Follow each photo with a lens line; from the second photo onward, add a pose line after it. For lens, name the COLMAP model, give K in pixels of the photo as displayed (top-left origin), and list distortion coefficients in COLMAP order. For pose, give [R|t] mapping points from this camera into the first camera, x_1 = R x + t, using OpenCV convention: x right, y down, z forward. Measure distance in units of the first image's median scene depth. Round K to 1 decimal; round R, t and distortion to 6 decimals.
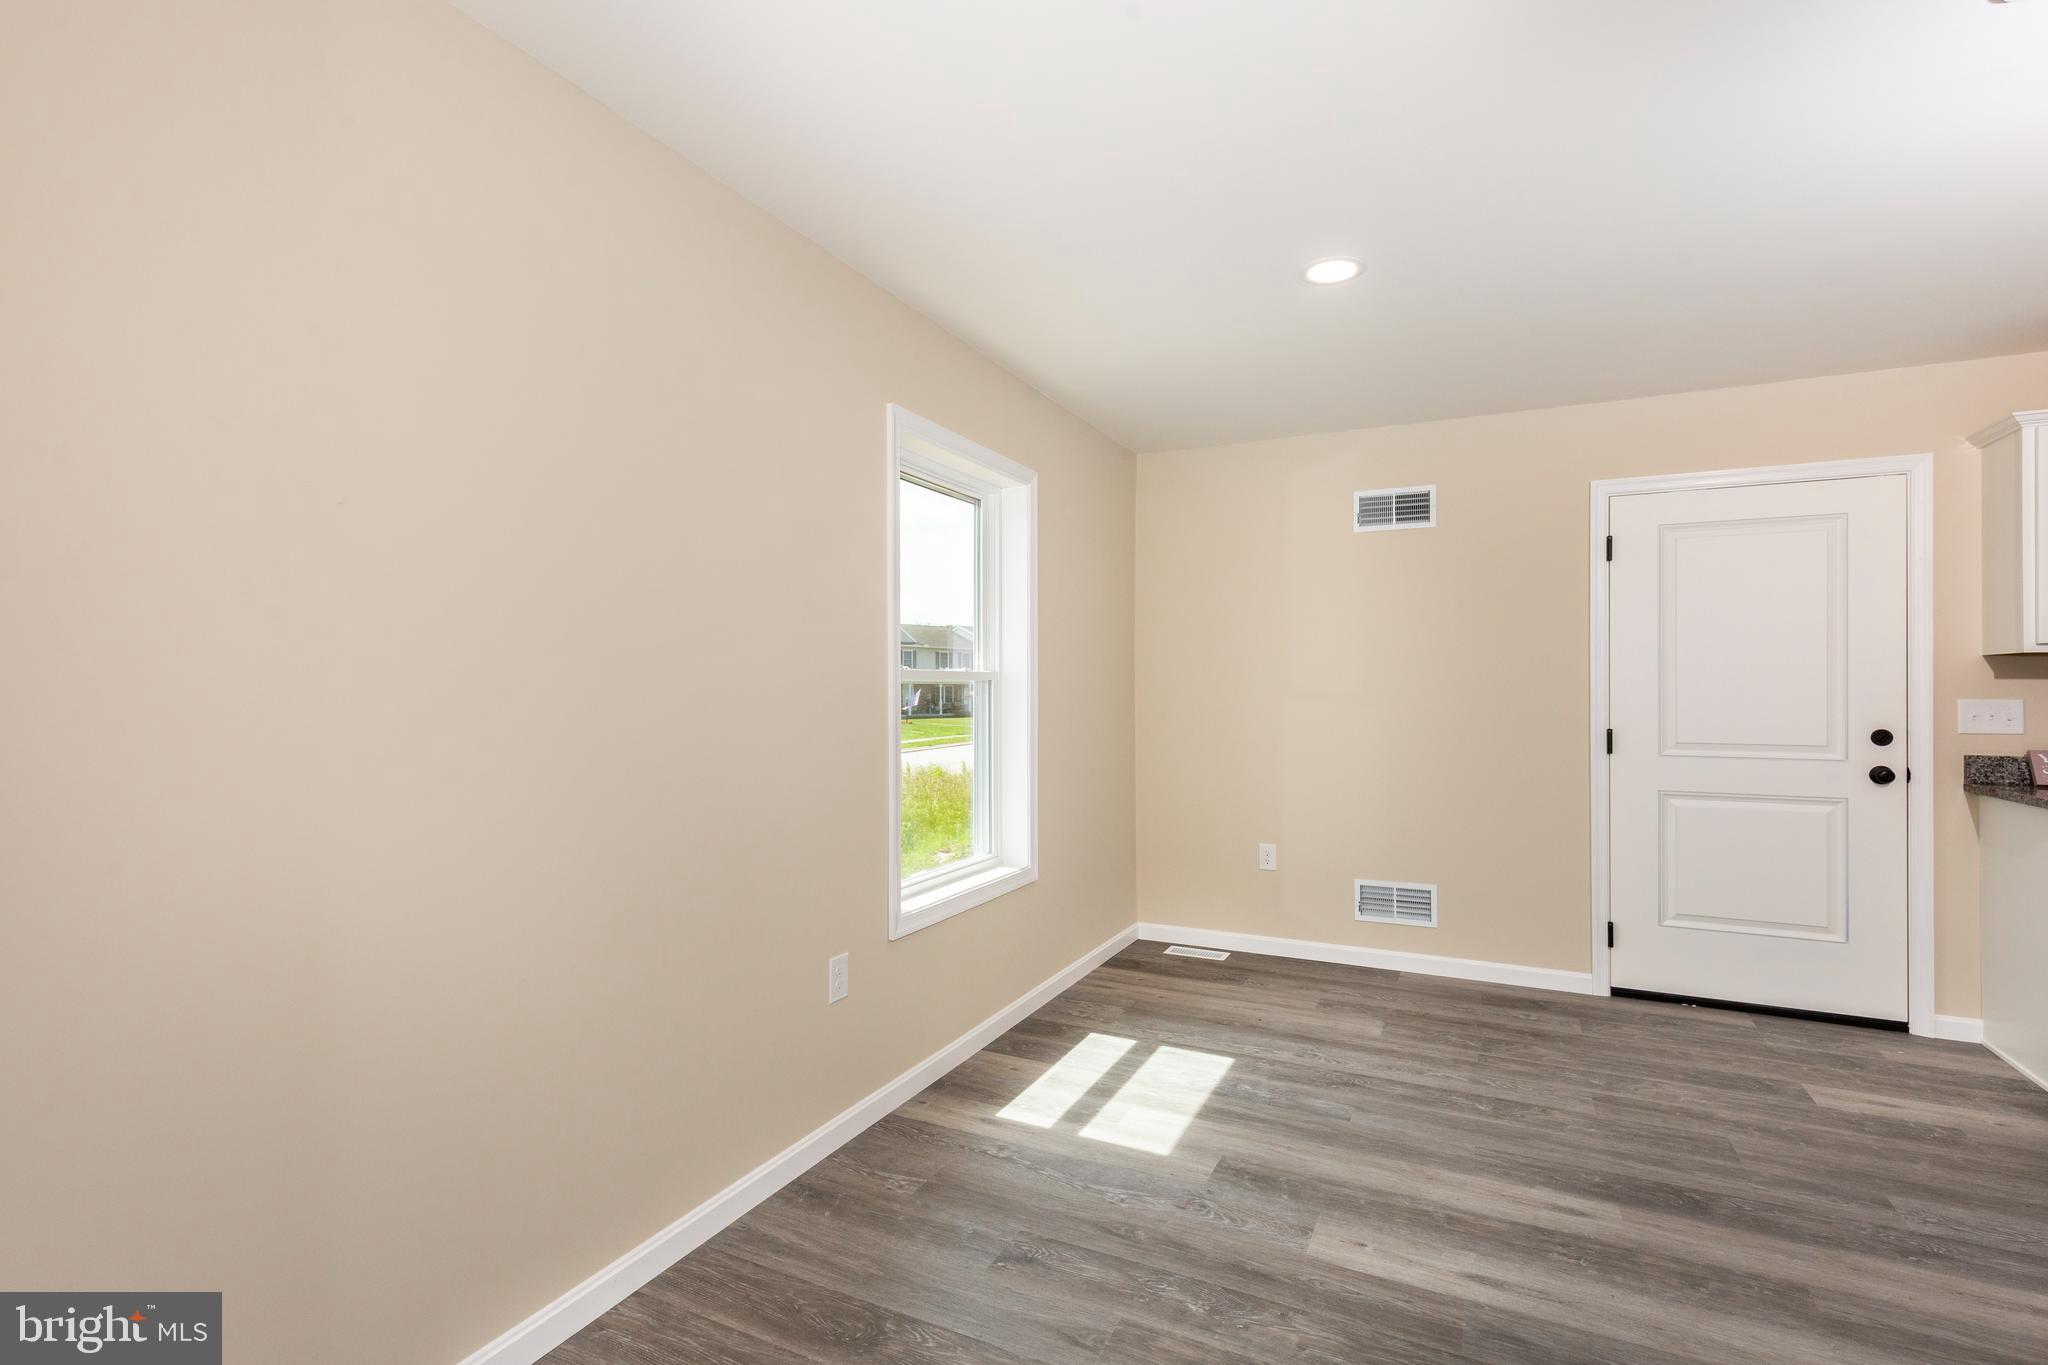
lens RADIAL K [[946.4, 0, 1012.5], [0, 946.4, 688.5], [0, 0, 1]] dist [0.002279, 0.000986]
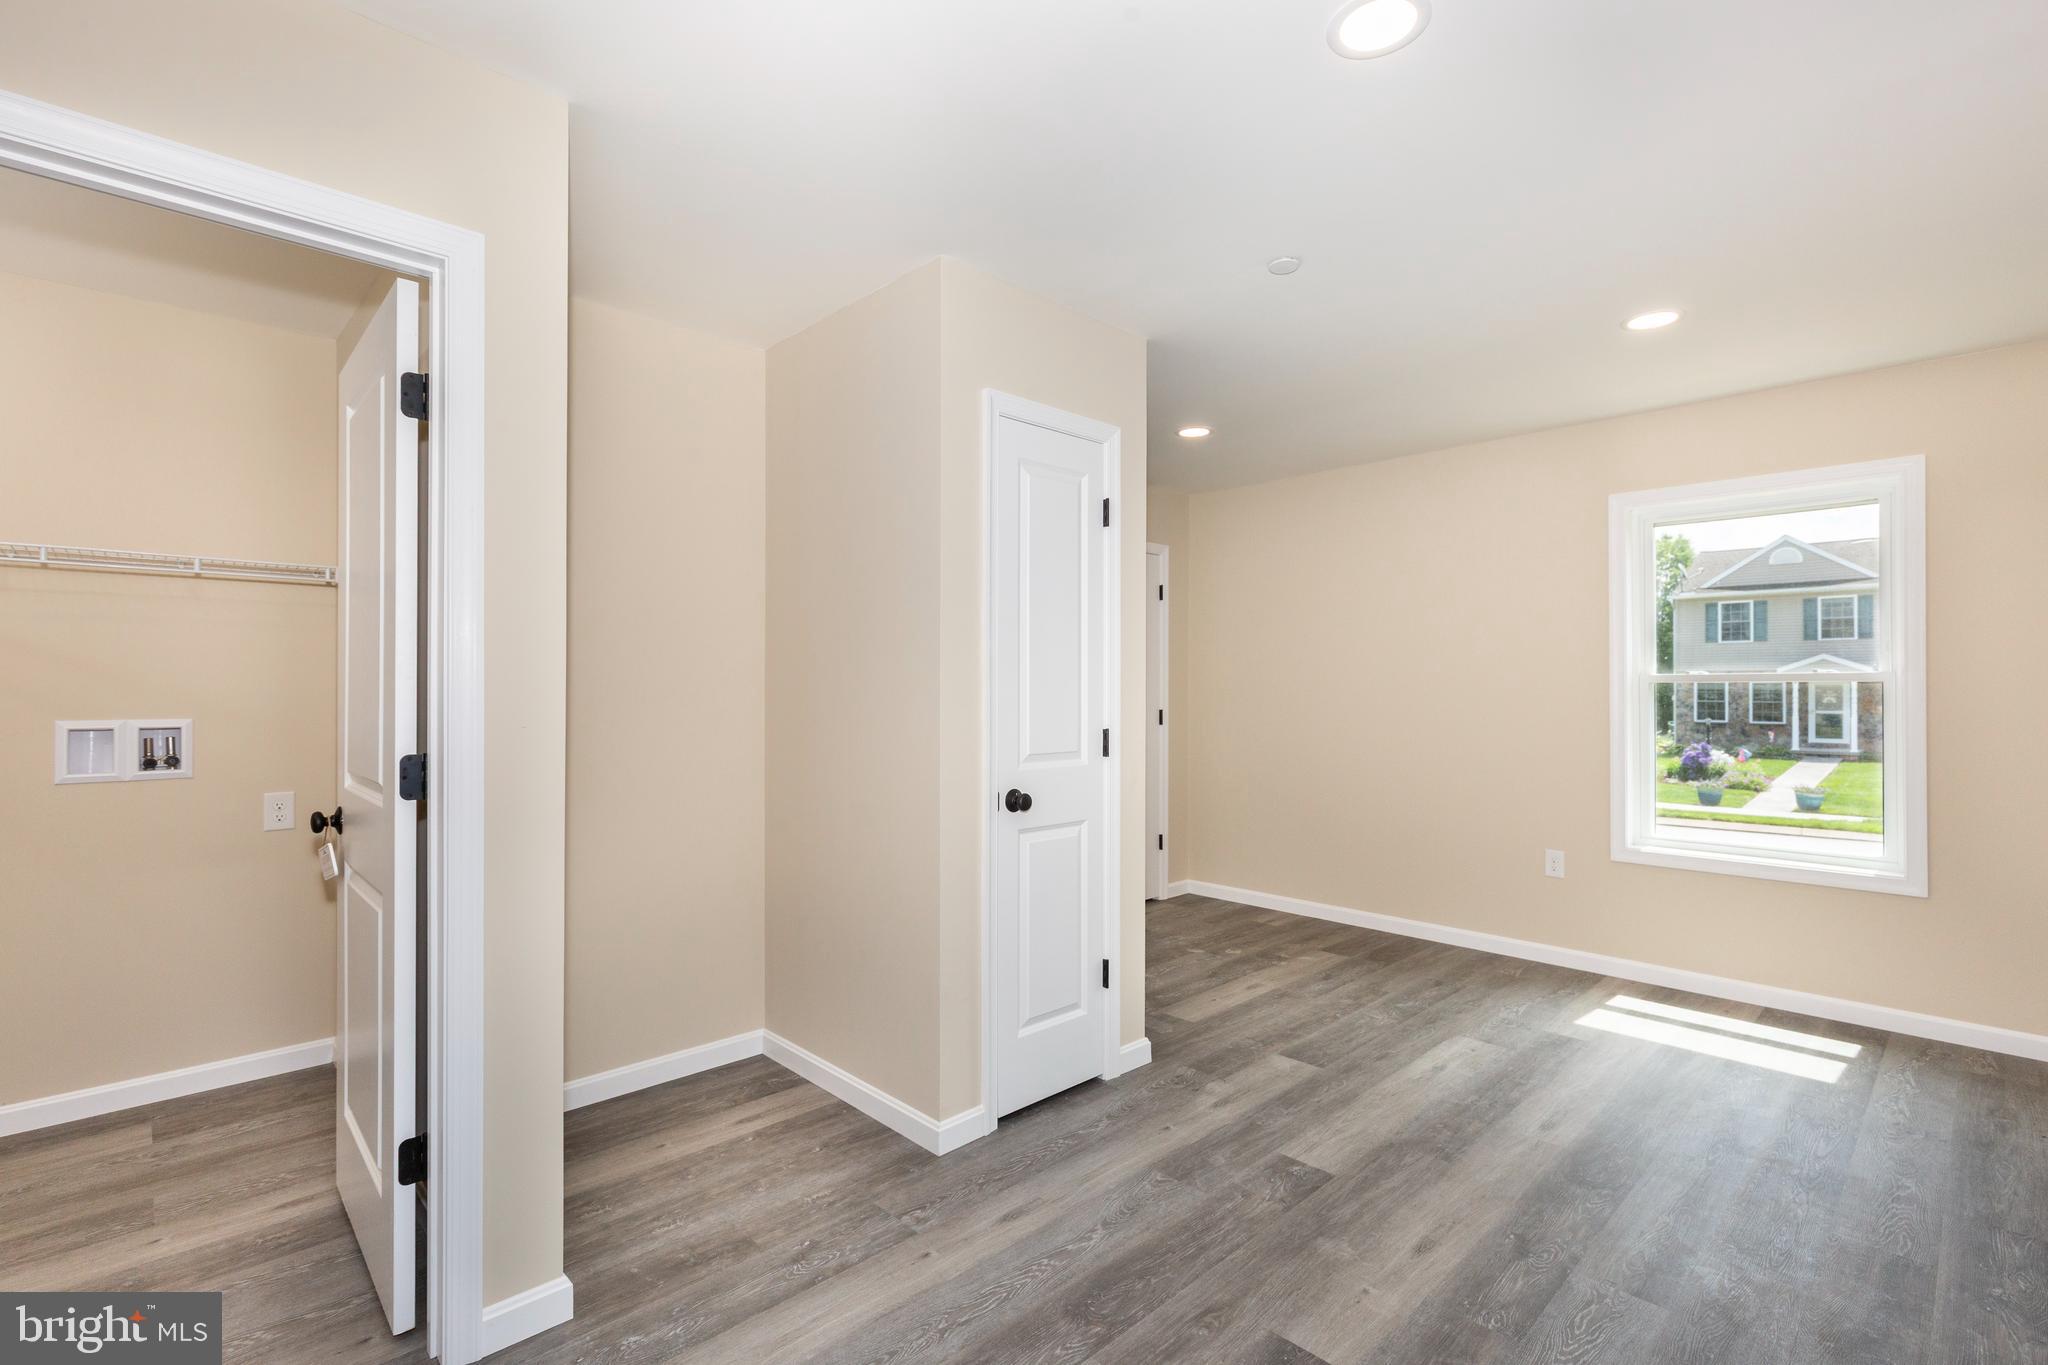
lens RADIAL K [[910.0, 0, 1024.0], [0, 910.0, 682.5], [0, 0, 1]] dist [0.004092, 0.000495]
pose [[-0.336535, -0.006080, -0.941651, 1.320036], [-0.002824, 0.999981, -0.005447, -0.001785], [0.941667, 0.000826, -0.336546, 0.529692]]
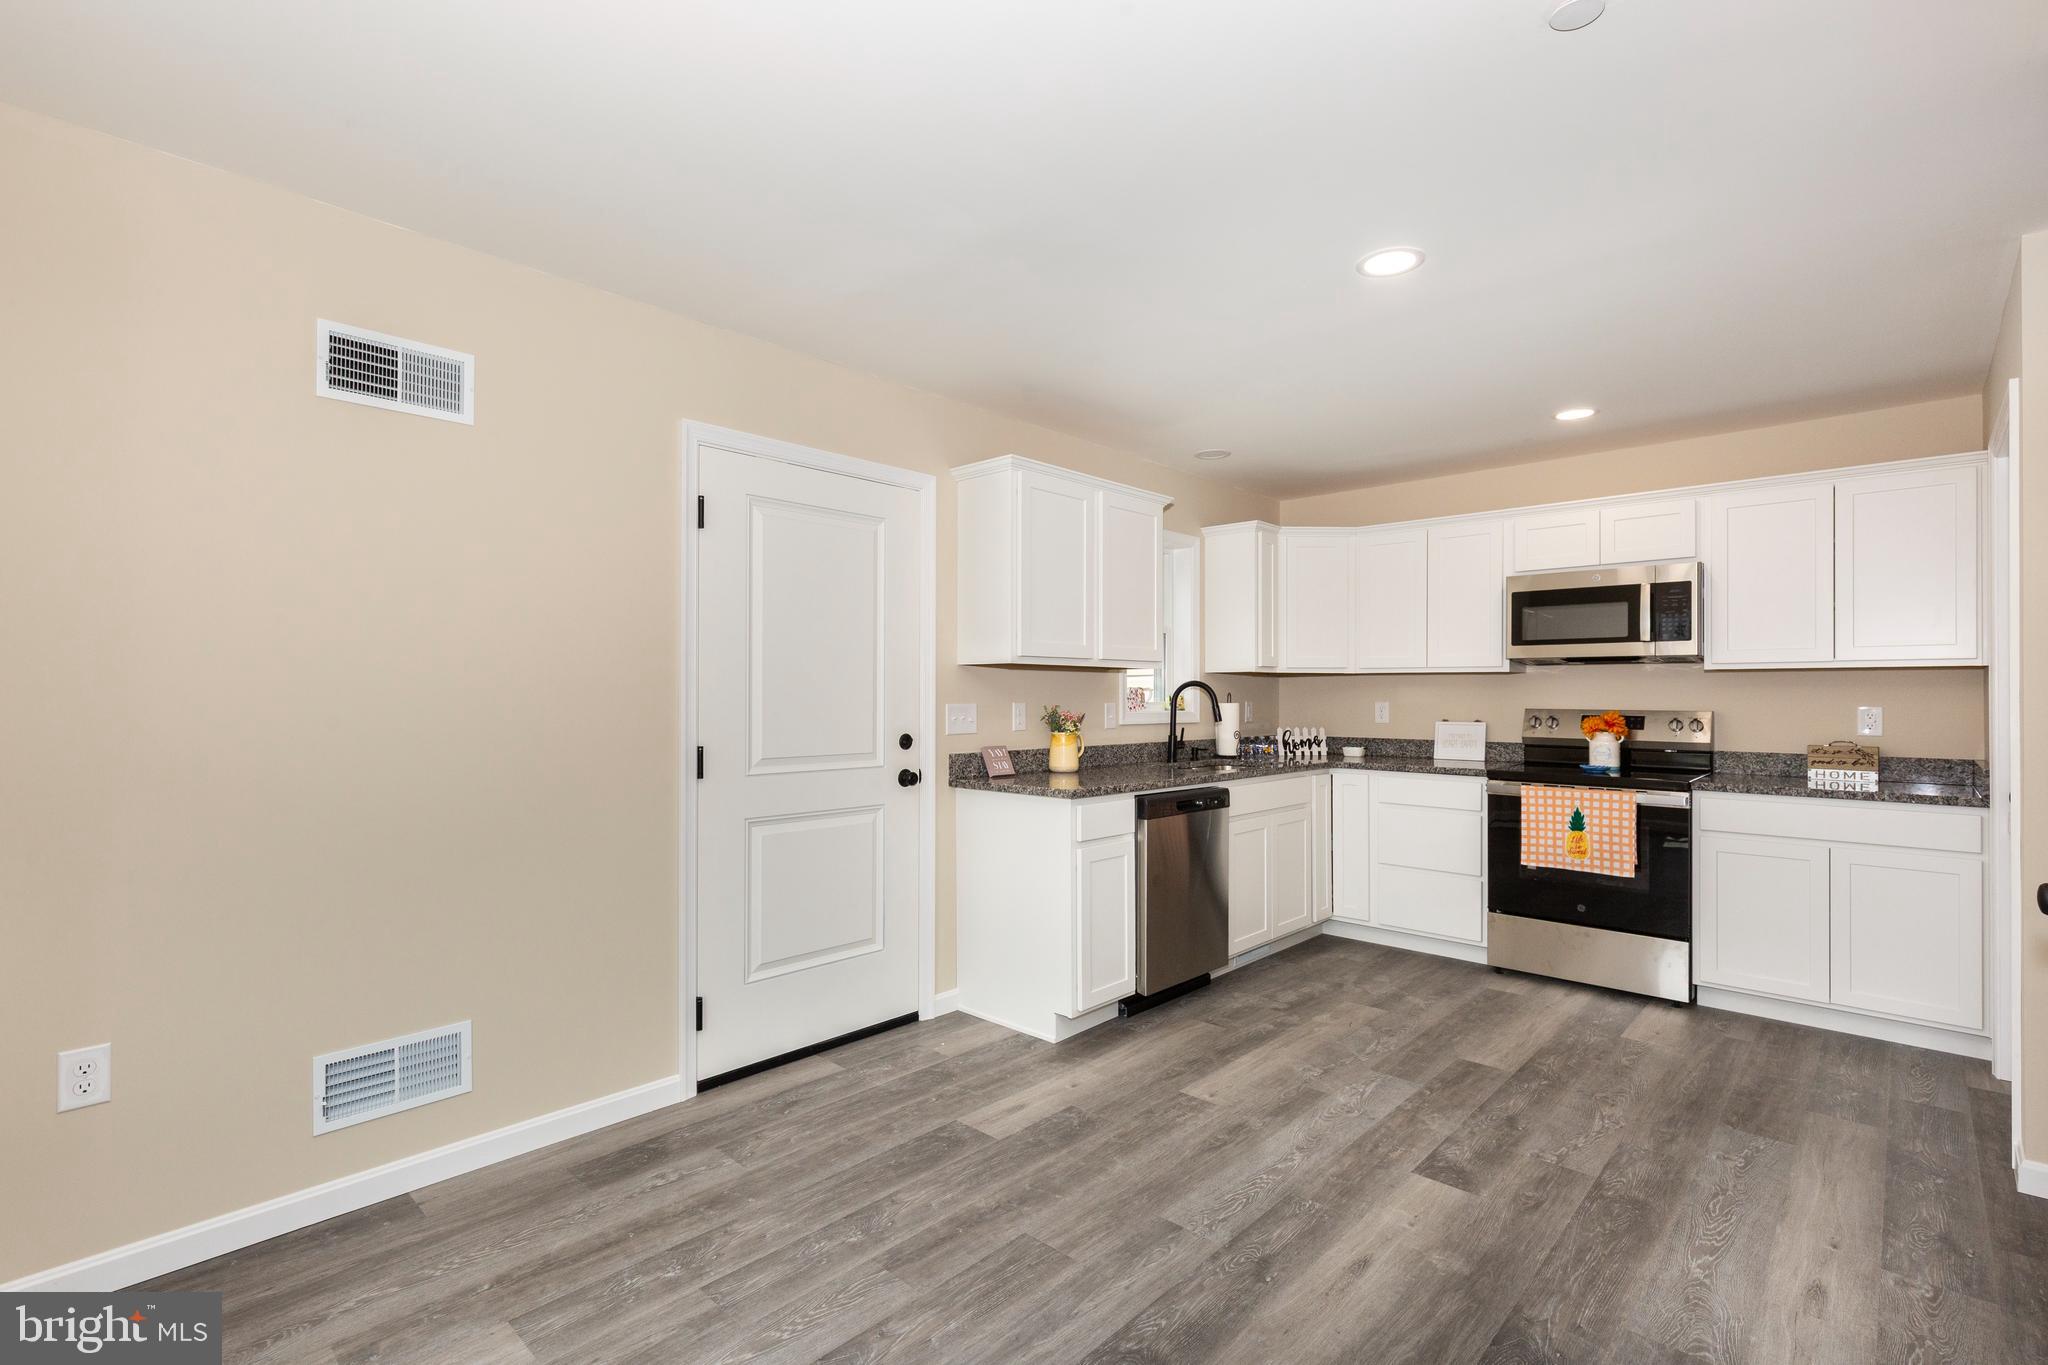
lens RADIAL K [[946.4, 0, 1012.5], [0, 946.4, 688.5], [0, 0, 1]] dist [0.002279, 0.000986]
pose [[0.285292, 0.005964, 0.958422, -0.041135], [-0.003014, 0.999981, -0.005325, -0.001164], [-0.958436, -0.001369, 0.285305, 0.620589]]
